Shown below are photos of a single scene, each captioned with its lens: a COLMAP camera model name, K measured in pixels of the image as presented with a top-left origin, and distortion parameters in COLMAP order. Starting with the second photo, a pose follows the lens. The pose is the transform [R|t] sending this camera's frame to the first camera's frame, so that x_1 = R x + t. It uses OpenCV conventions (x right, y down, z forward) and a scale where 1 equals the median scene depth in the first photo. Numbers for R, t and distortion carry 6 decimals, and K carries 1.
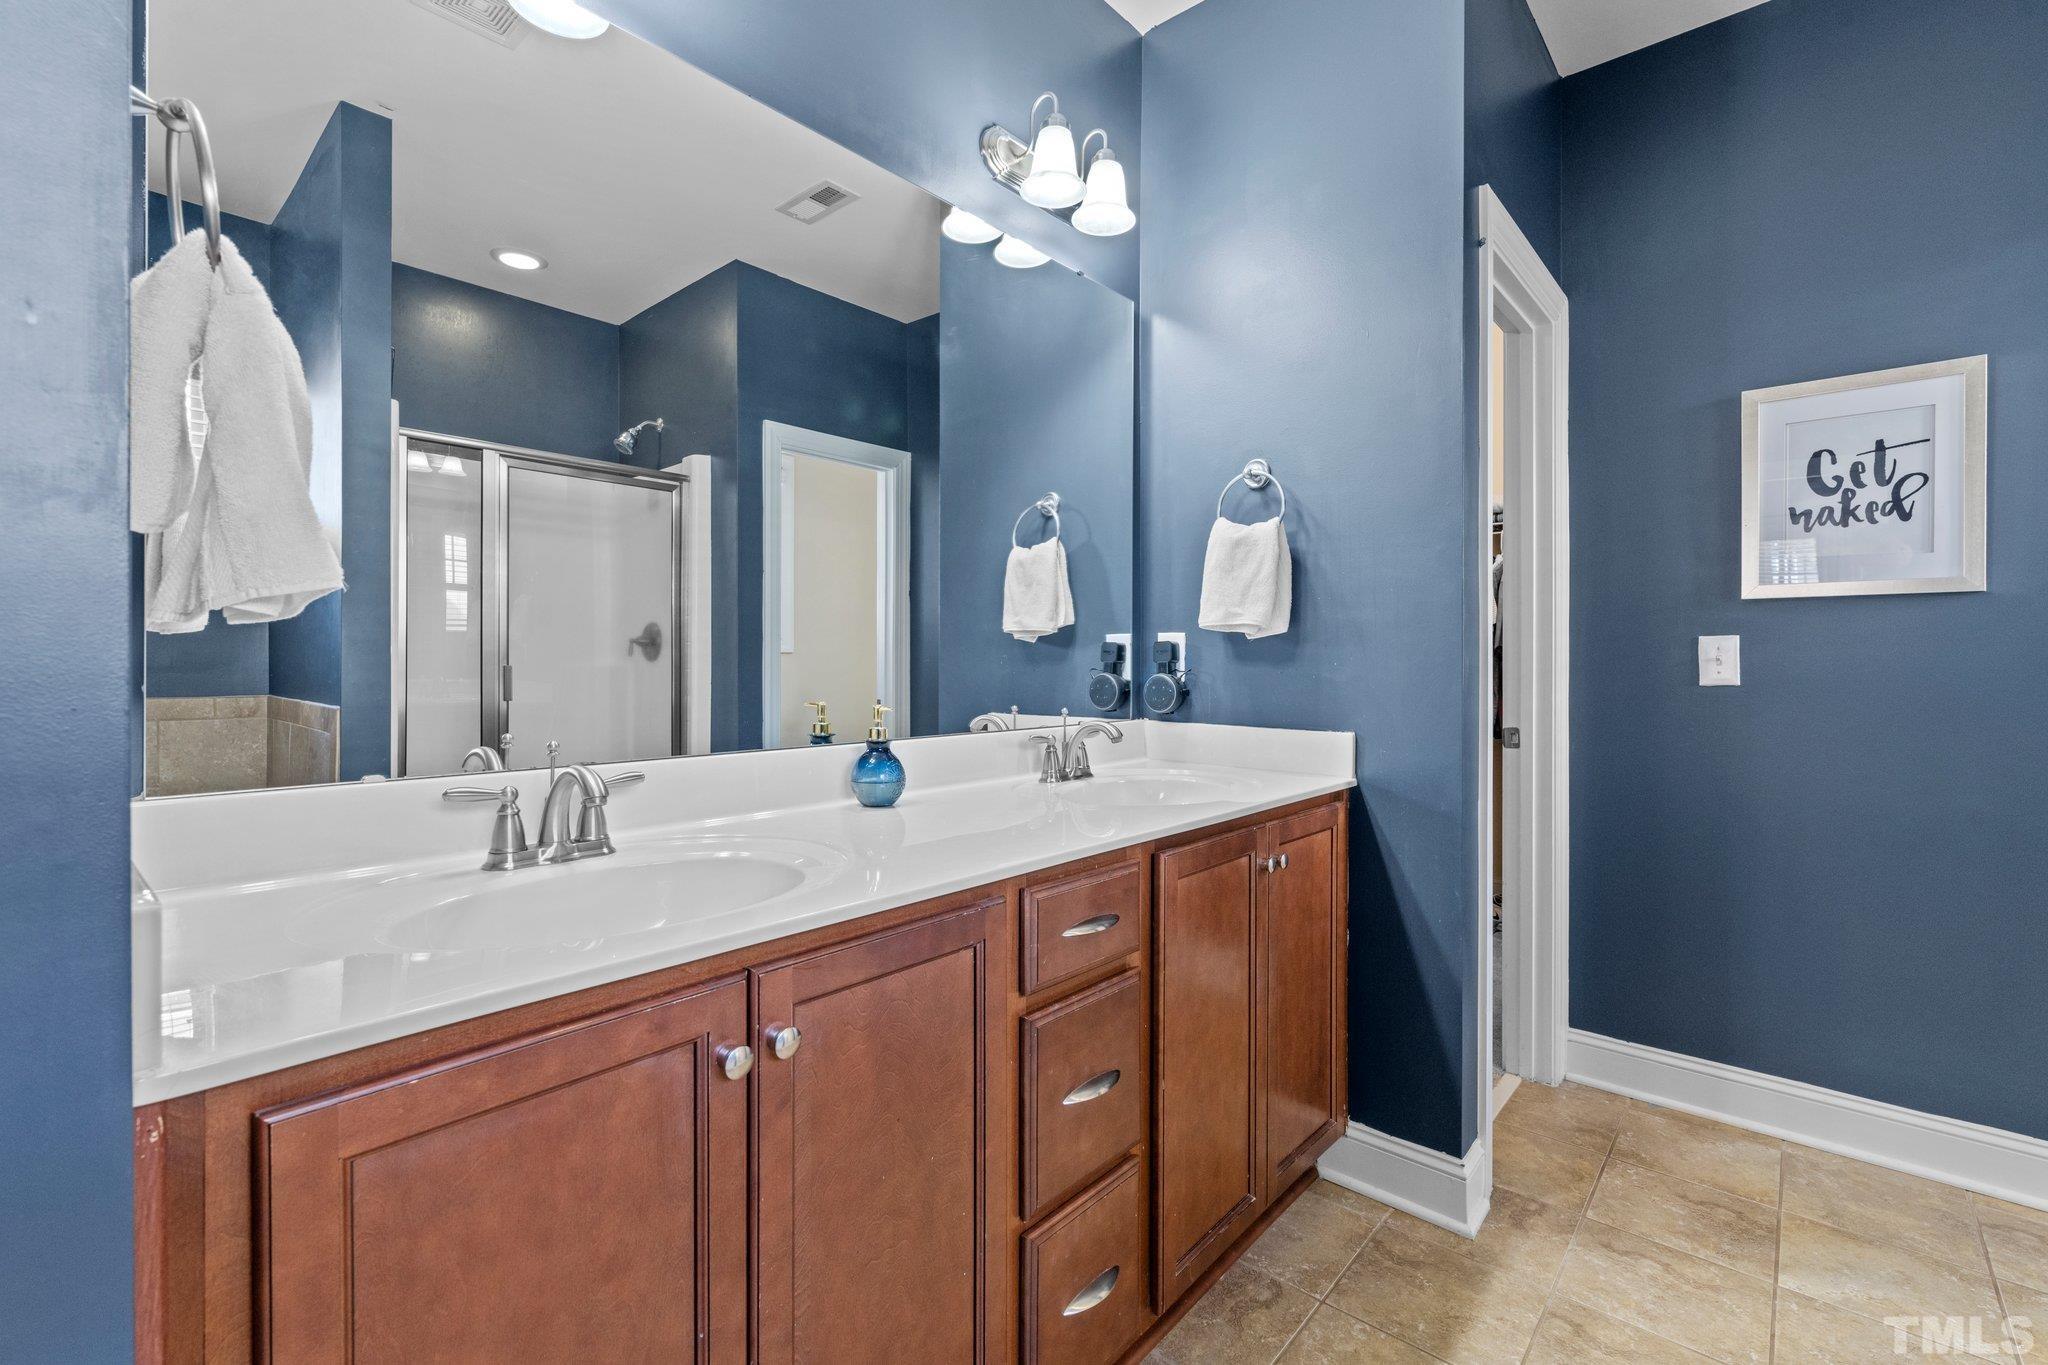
lens RADIAL K [[943.9, 0, 967.1], [0, 943.9, 668.5], [0, 0, 1]] dist [0.002053, 0.000069]
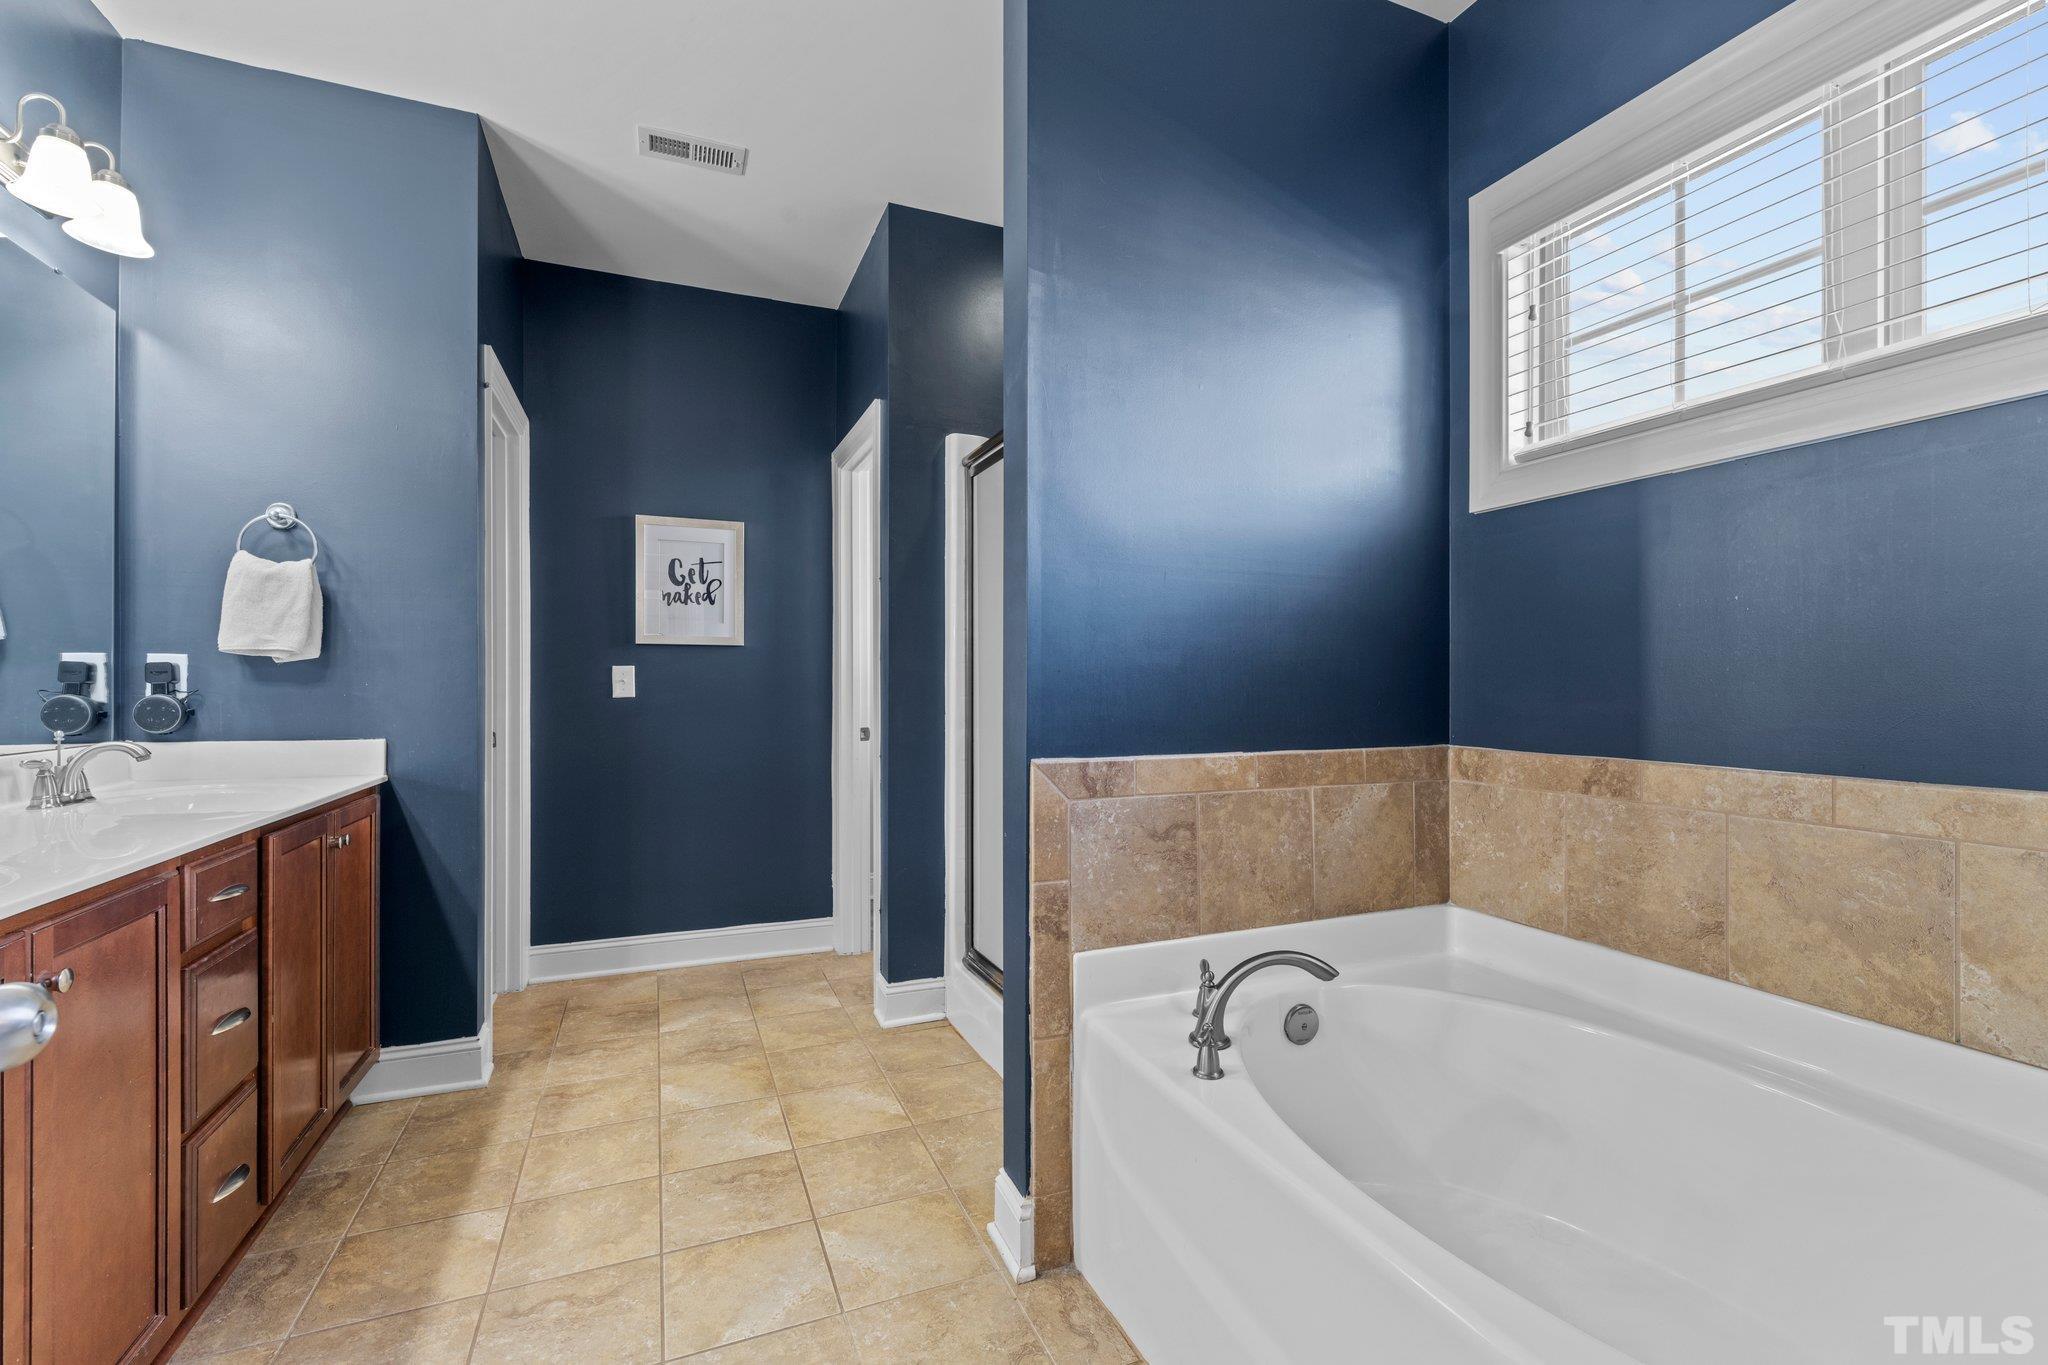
lens RADIAL K [[874.8, 0, 1017.3], [0, 874.8, 676.2], [0, 0, 1]] dist [0.001524, -0.000652]
pose [[0.437564, 0.005612, 0.899170, -0.259767], [0.005544, 0.999945, -0.008939, -0.000475], [-0.899170, 0.008897, 0.437508, -0.258818]]
